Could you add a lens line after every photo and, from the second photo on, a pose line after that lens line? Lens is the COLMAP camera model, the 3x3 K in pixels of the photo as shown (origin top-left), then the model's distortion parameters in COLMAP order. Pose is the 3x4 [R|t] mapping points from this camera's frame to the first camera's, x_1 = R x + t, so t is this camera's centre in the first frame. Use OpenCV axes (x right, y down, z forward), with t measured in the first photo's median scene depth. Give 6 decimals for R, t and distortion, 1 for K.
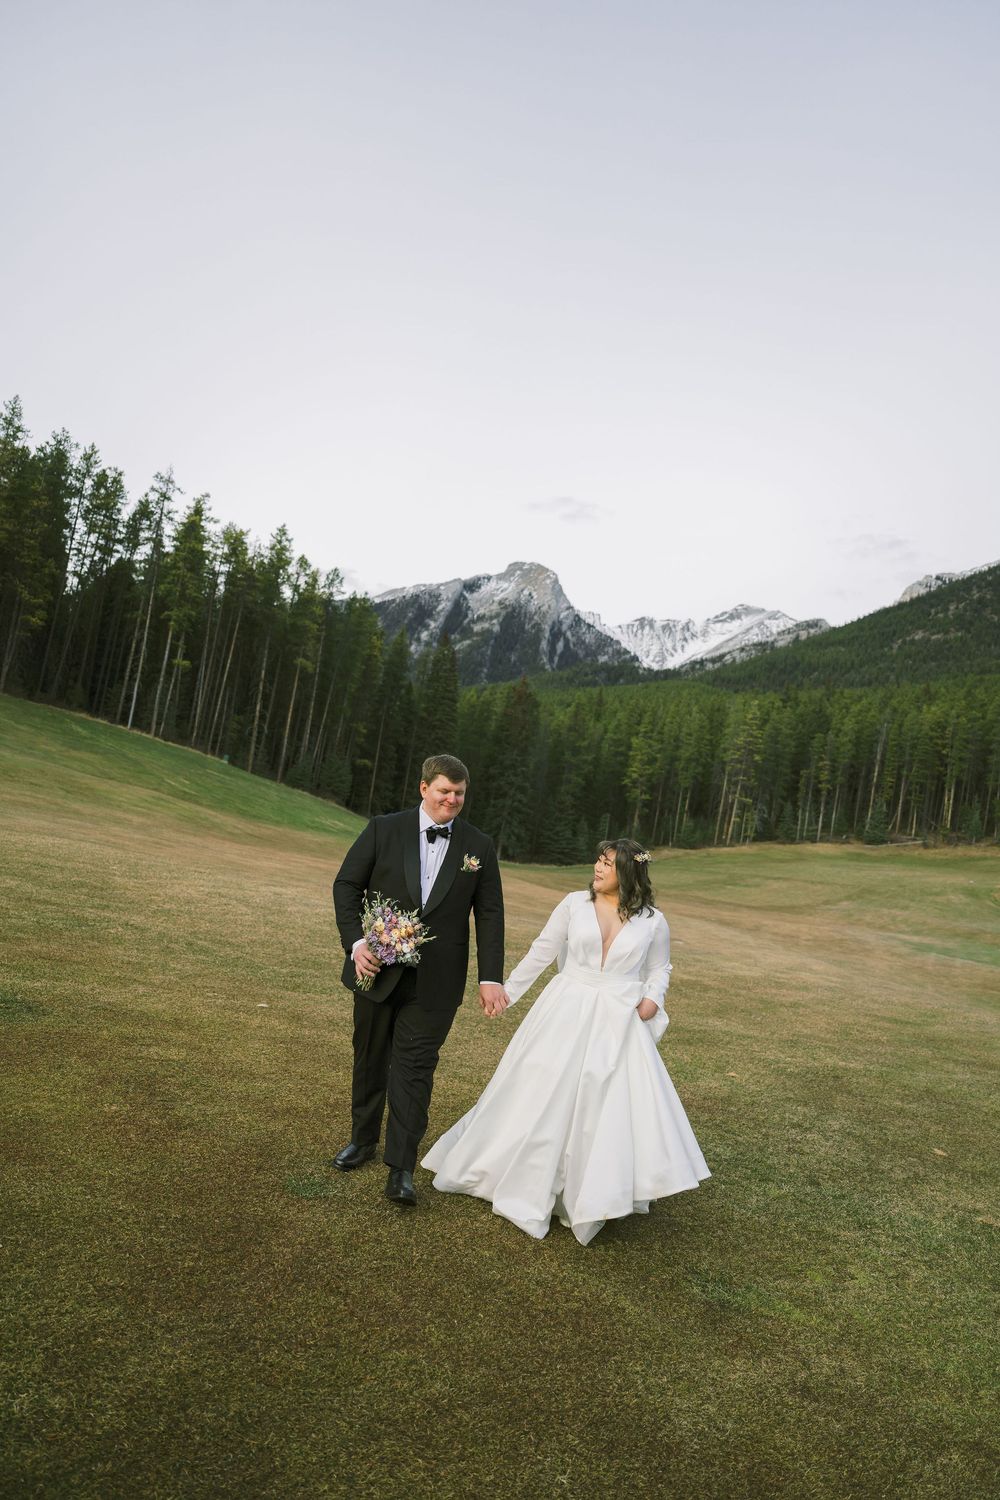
lens RADIAL K [[1020.5, 0, 499.1], [0, 1020.5, 746.8], [0, 0, 1]] dist [-0.004556, 0.000200]
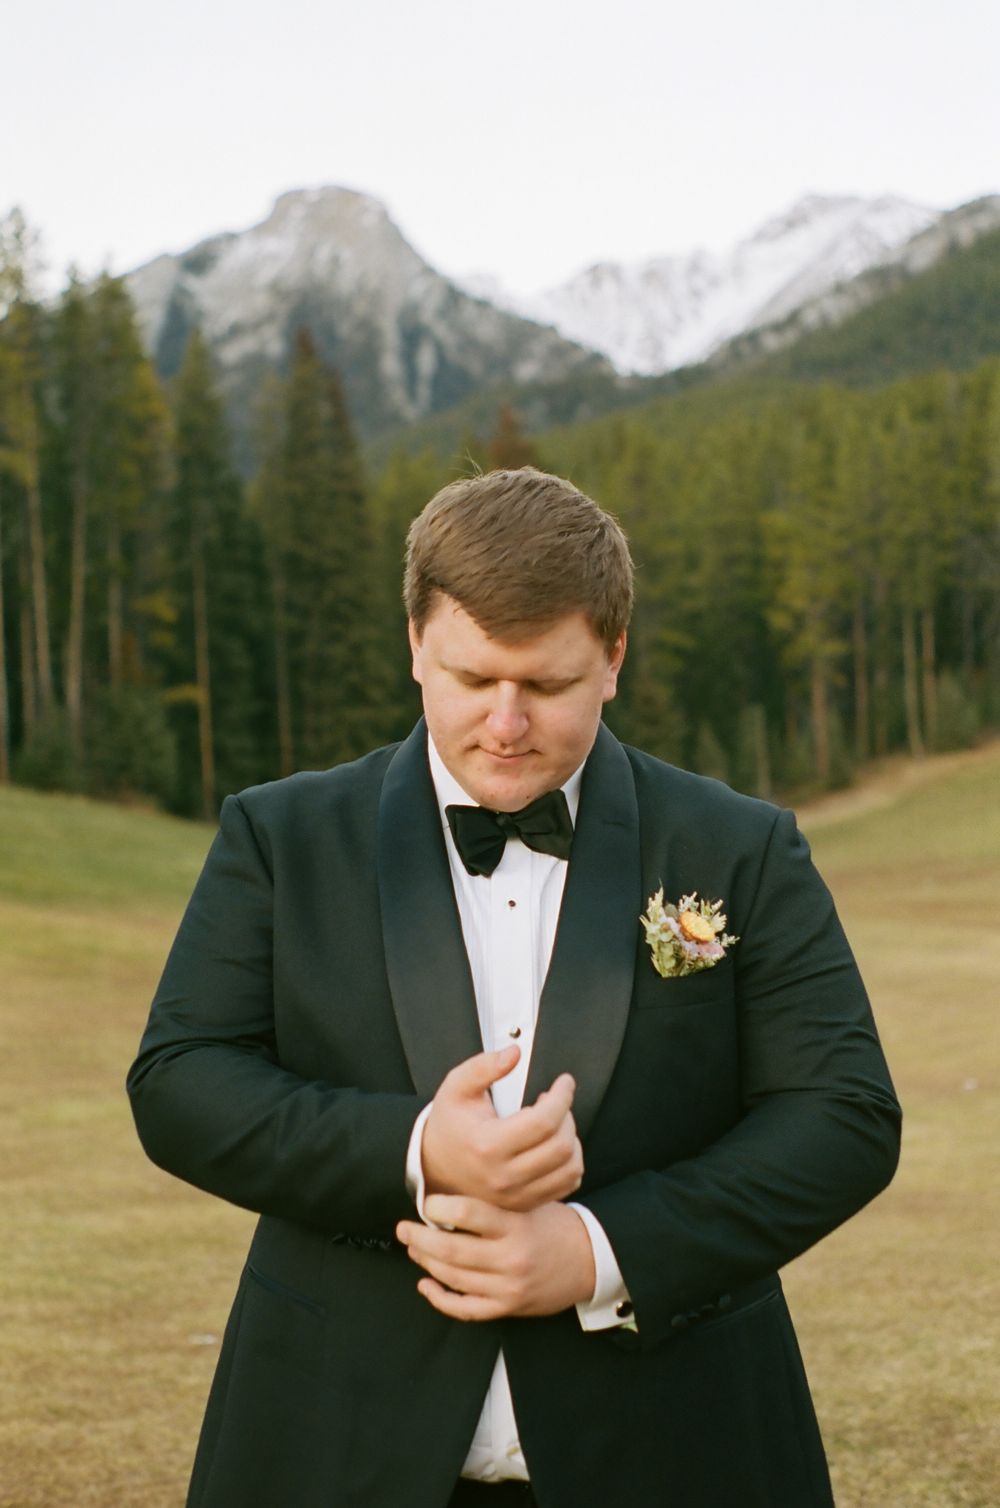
lens RADIAL K [[2316.0, 0, 495.8], [0, 2316.0, 752.1], [0, 0, 1]] dist [-0.059461, -0.121212]
pose [[0.978642, -0.196249, 0.061205, -0.049086], [0.191794, 0.978808, 0.071768, -0.002491], [-0.073992, -0.058496, 0.995542, 0.078922]]
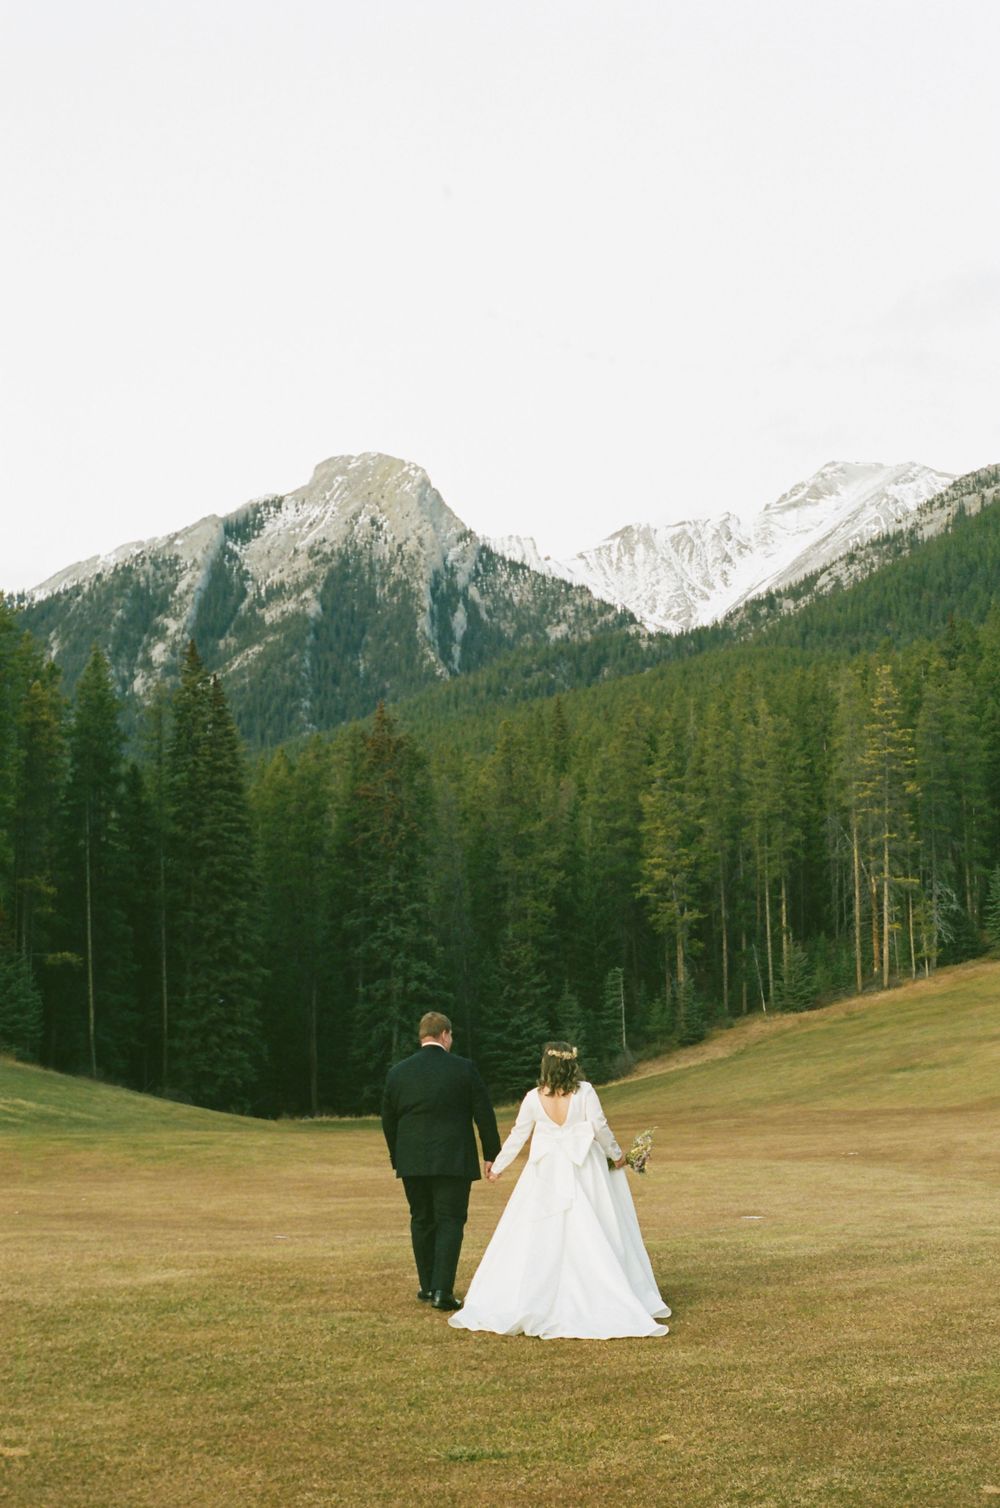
lens RADIAL K [[2265.6, 0, 502.5], [0, 2265.6, 746.8], [0, 0, 1]] dist [-0.049027, -0.006814]
pose [[0.980802, -0.182985, 0.067410, 0.005378], [0.185932, 0.981734, -0.040352, -0.000145], [-0.058795, 0.052111, 0.996909, -0.008097]]
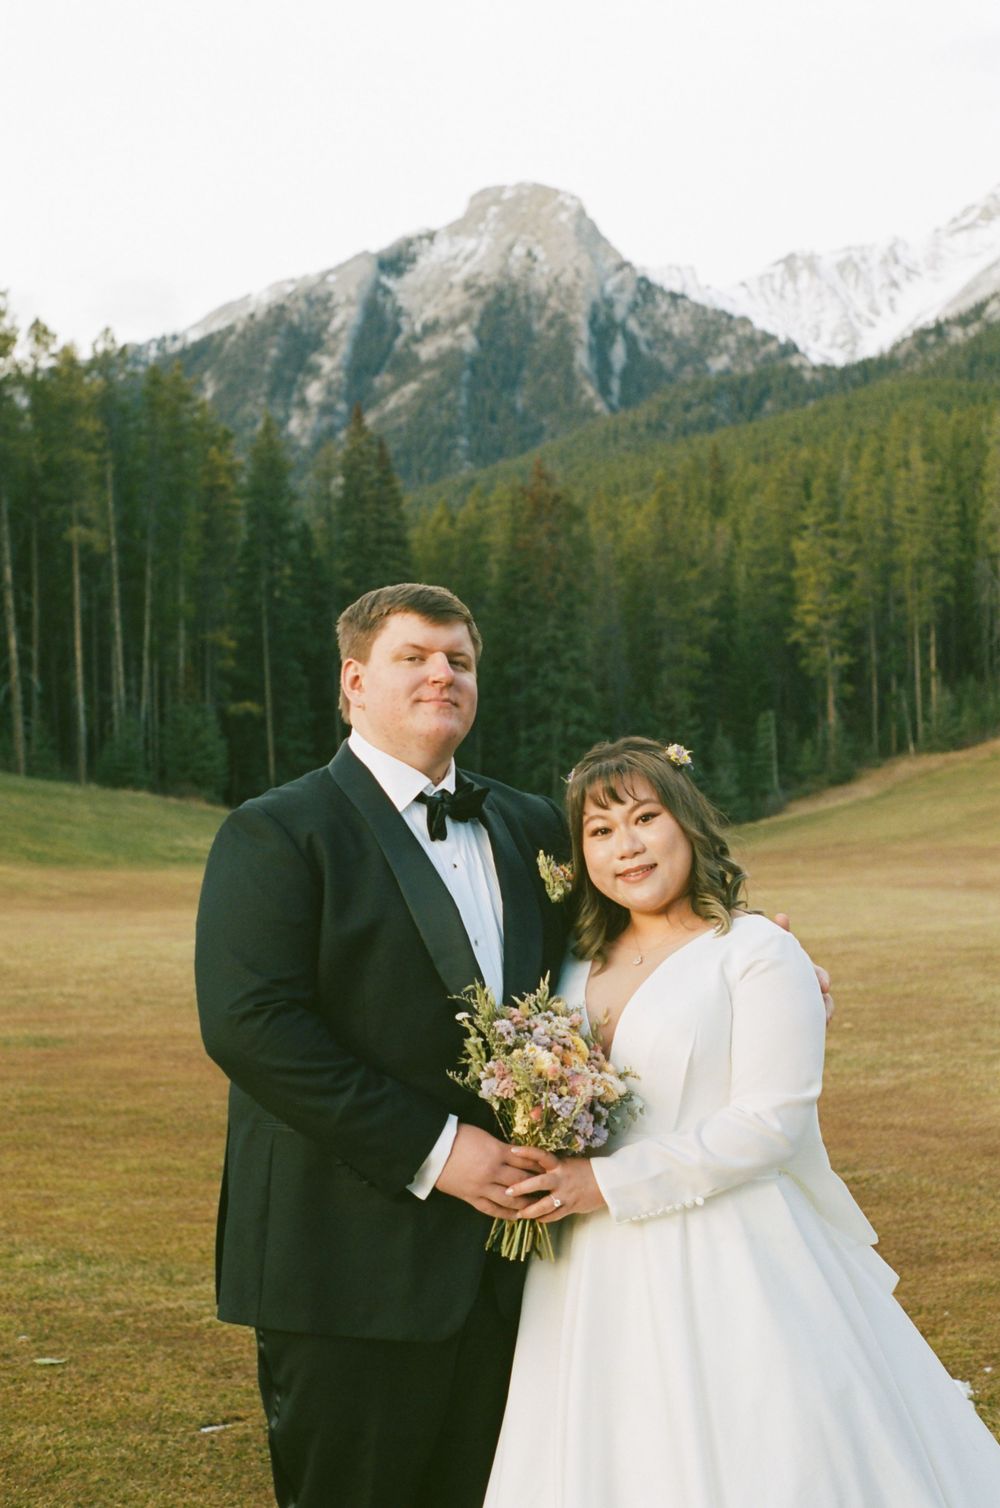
lens RADIAL K [[2296.4, 0, 490.5], [0, 2296.4, 757.4], [0, 0, 1]] dist [-0.091348, -0.040490]
pose [[0.980410, -0.194744, -0.029502, 0.006190], [0.196253, 0.978572, 0.062299, -0.004349], [0.016738, -0.066868, 0.997621, -0.054325]]
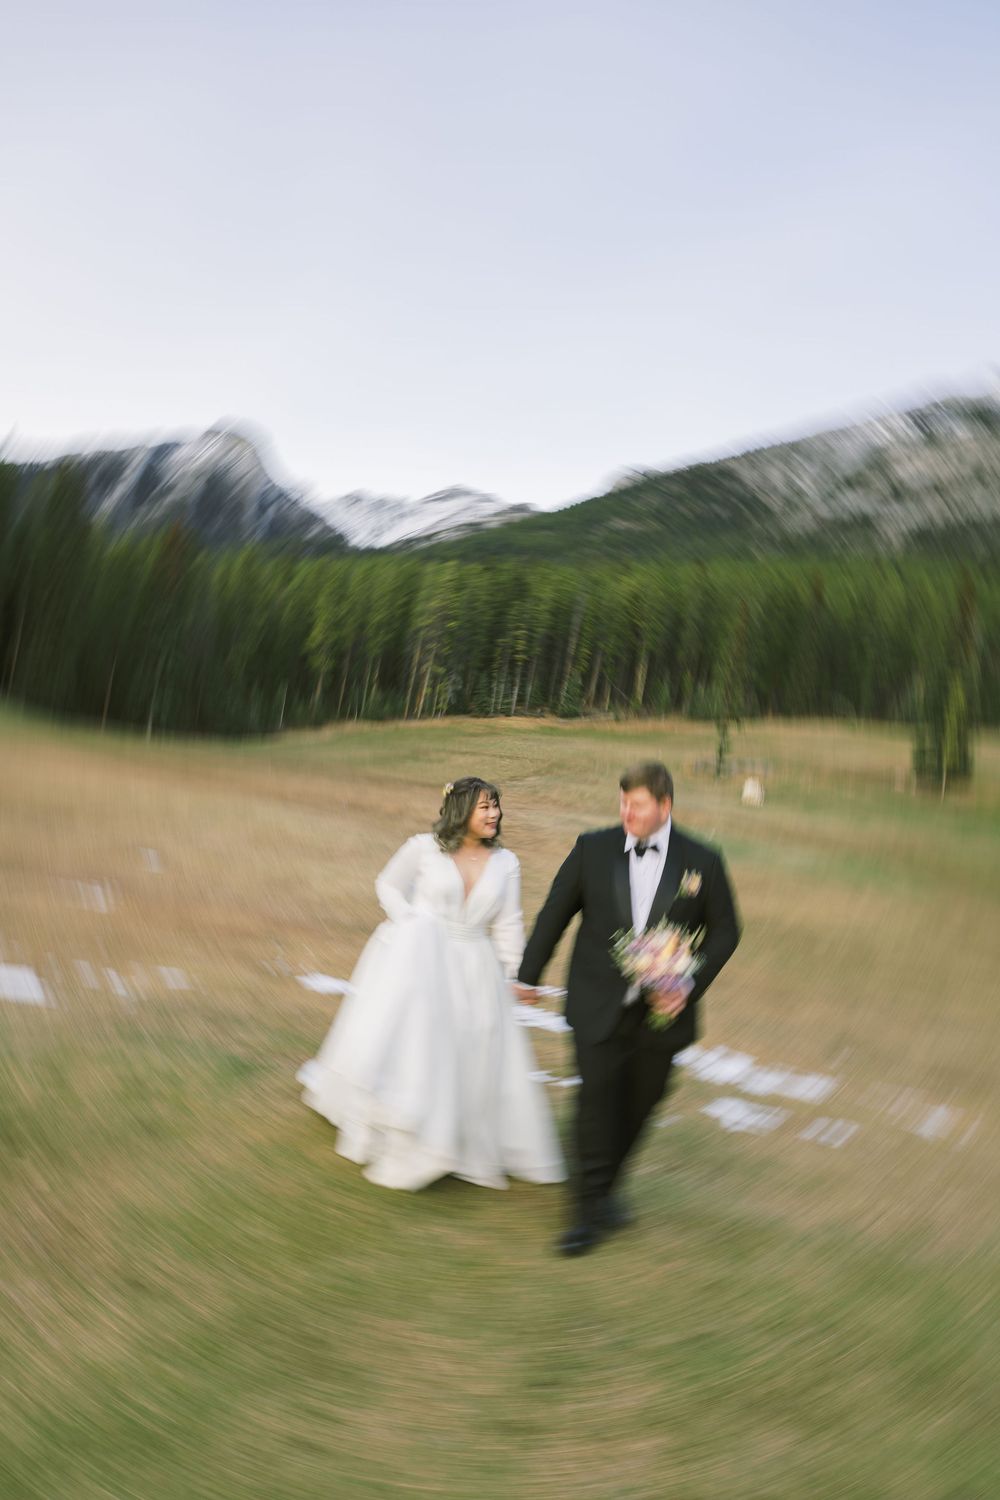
lens RADIAL K [[1020.5, 0, 499.1], [0, 1020.5, 746.8], [0, 0, 1]] dist [-0.004556, 0.000200]
pose [[0.961185, -0.005272, 0.275853, 0.035440], [-0.027123, 0.993169, 0.113488, 0.013444], [-0.274567, -0.116565, 0.954477, 0.085245]]
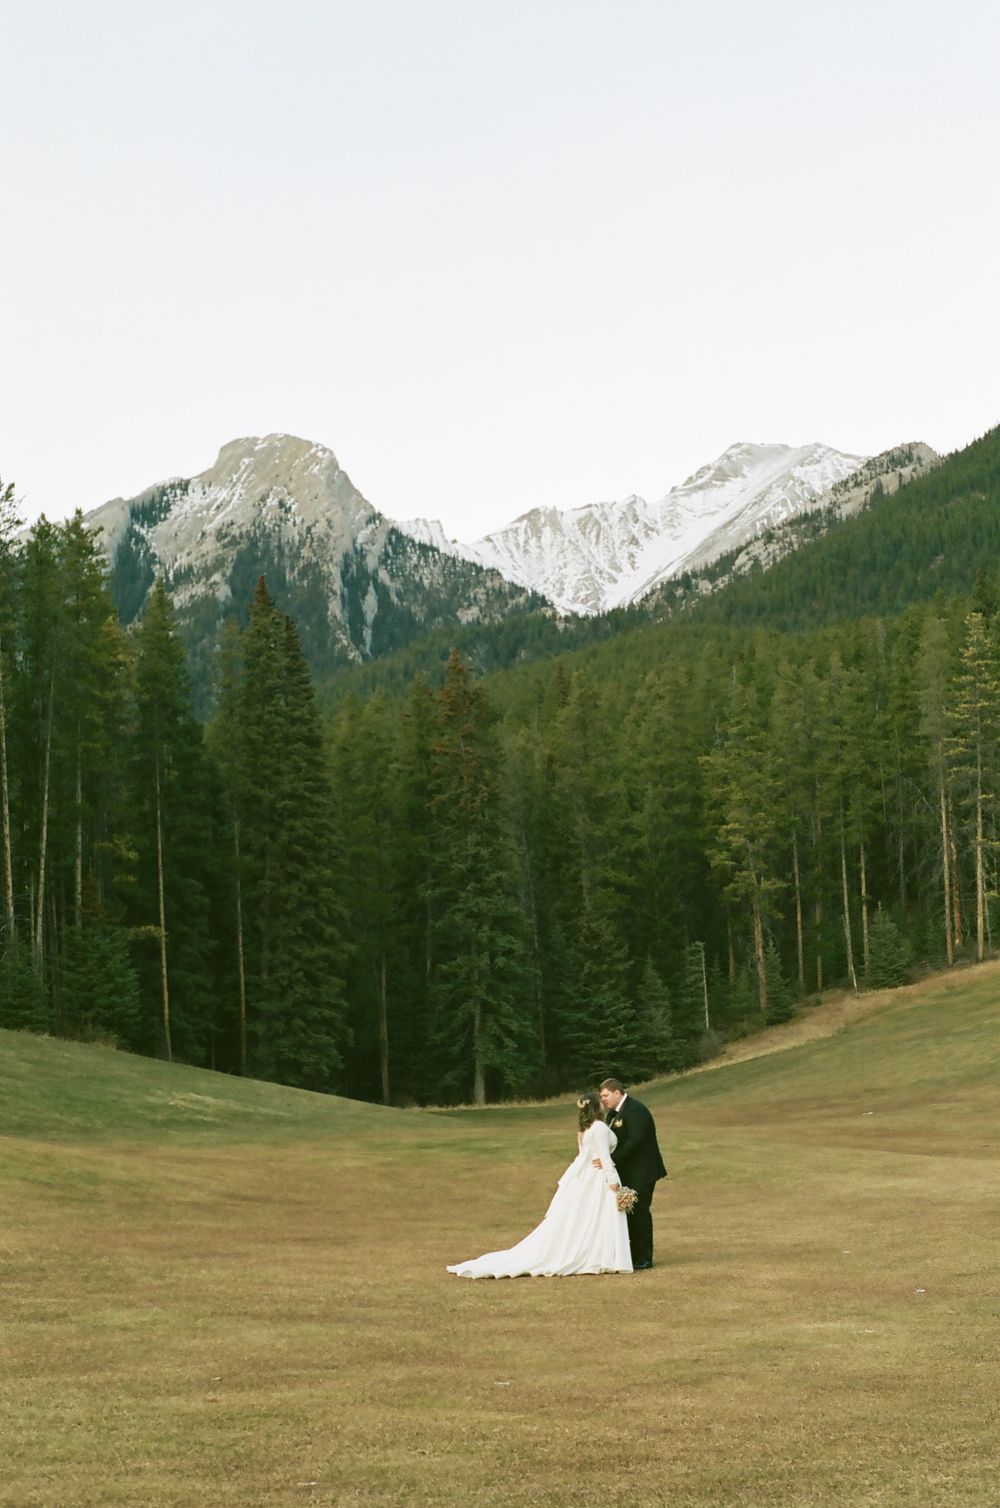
lens RADIAL K [[2271.0, 0, 485.9], [0, 2271.0, 753.6], [0, 0, 1]] dist [-0.055051, -0.169216]
pose [[0.976380, -0.190732, 0.101508, -0.052029], [0.194107, 0.980677, -0.024391, -0.003954], [-0.094895, 0.043518, 0.994536, 0.069508]]
